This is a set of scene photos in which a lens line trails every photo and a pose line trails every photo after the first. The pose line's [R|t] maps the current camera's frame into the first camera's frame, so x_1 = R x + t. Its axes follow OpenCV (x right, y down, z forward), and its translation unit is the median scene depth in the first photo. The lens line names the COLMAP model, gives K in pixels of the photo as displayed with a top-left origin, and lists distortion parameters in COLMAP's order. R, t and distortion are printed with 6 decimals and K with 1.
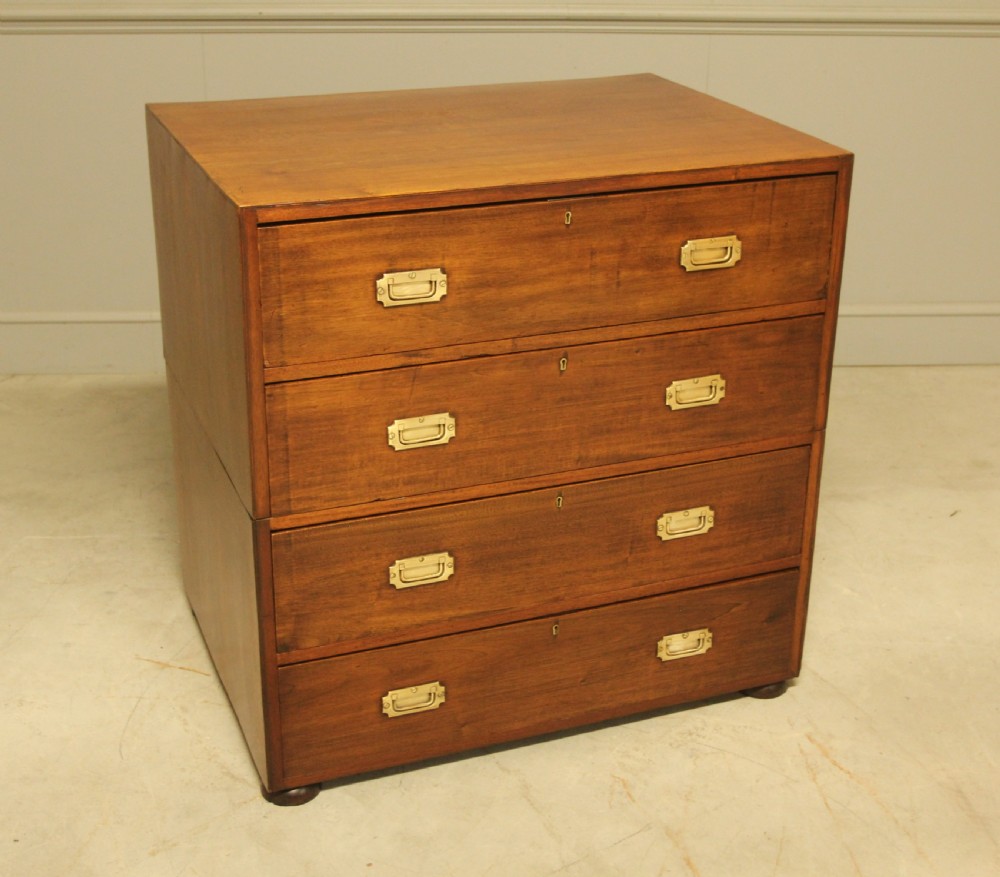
lens RADIAL K [[1534.5, 0, 503.4], [0, 1534.5, 396.5], [0, 0, 1]] dist [-0.027699, 0.000000]
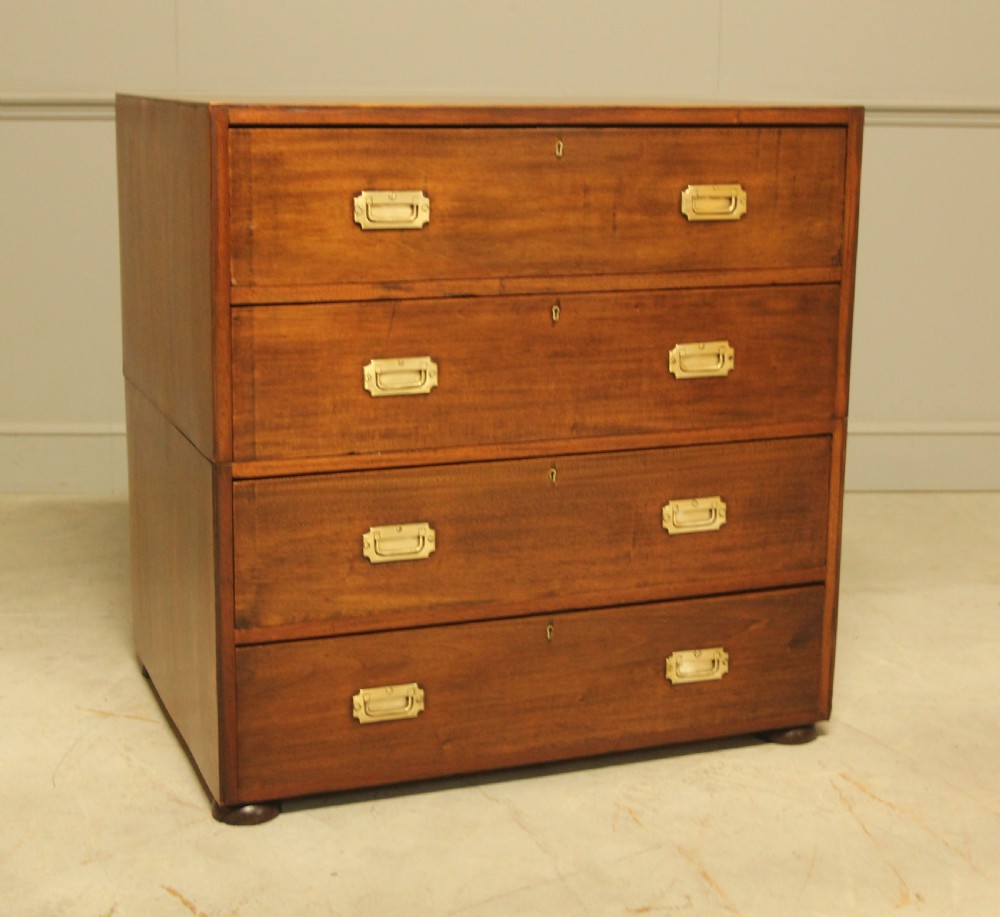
lens RADIAL K [[1707.9, 0, 474.7], [0, 1707.9, 397.4], [0, 0, 1]] dist [-0.024785, 0.000000]
pose [[0.999845, 0.000289, -0.017623, 0.008237], [-0.003835, 0.979480, -0.201507, 0.225834], [0.017203, 0.201543, 0.979328, 0.006399]]
